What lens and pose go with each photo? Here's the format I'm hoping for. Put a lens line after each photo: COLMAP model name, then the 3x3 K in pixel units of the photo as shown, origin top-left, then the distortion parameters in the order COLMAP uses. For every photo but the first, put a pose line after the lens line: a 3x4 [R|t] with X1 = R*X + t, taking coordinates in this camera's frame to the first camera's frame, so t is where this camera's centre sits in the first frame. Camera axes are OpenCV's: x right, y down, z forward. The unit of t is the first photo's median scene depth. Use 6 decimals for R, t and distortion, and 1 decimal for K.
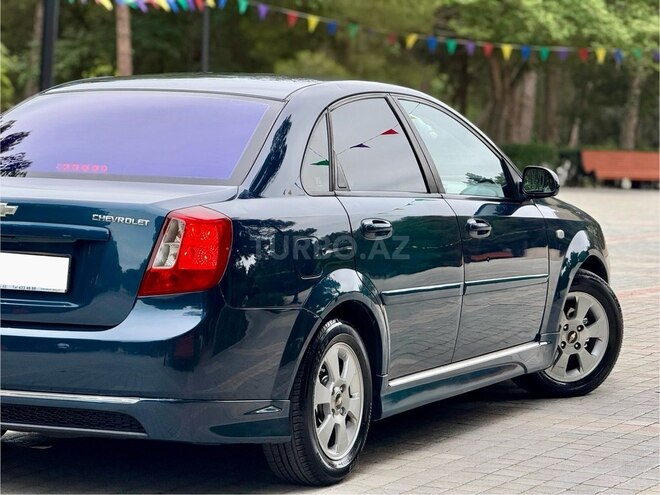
lens RADIAL K [[2117.8, 0, 332.0], [0, 2117.8, 242.9], [0, 0, 1]] dist [0.096055, 0.000000]
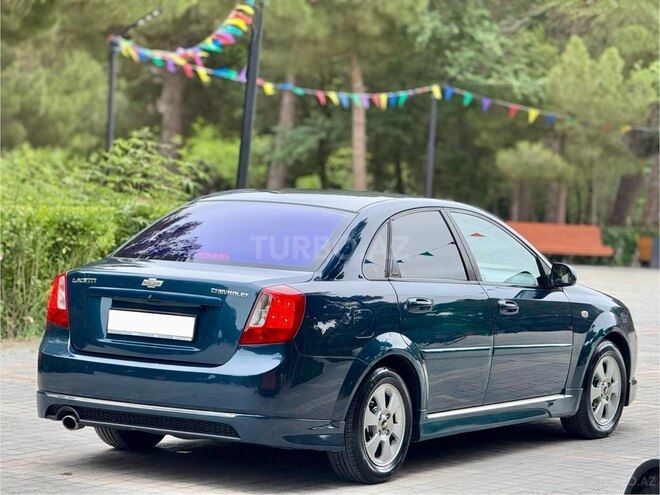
lens RADIAL K [[2117.8, 0, 328.3], [0, 2117.8, 250.4], [0, 0, 1]] dist [0.096055, 0.000000]
pose [[0.991509, 0.030303, -0.126459, 0.137280], [-0.034329, 0.998967, -0.029784, 0.001121], [0.125426, 0.033873, 0.991525, -0.405158]]
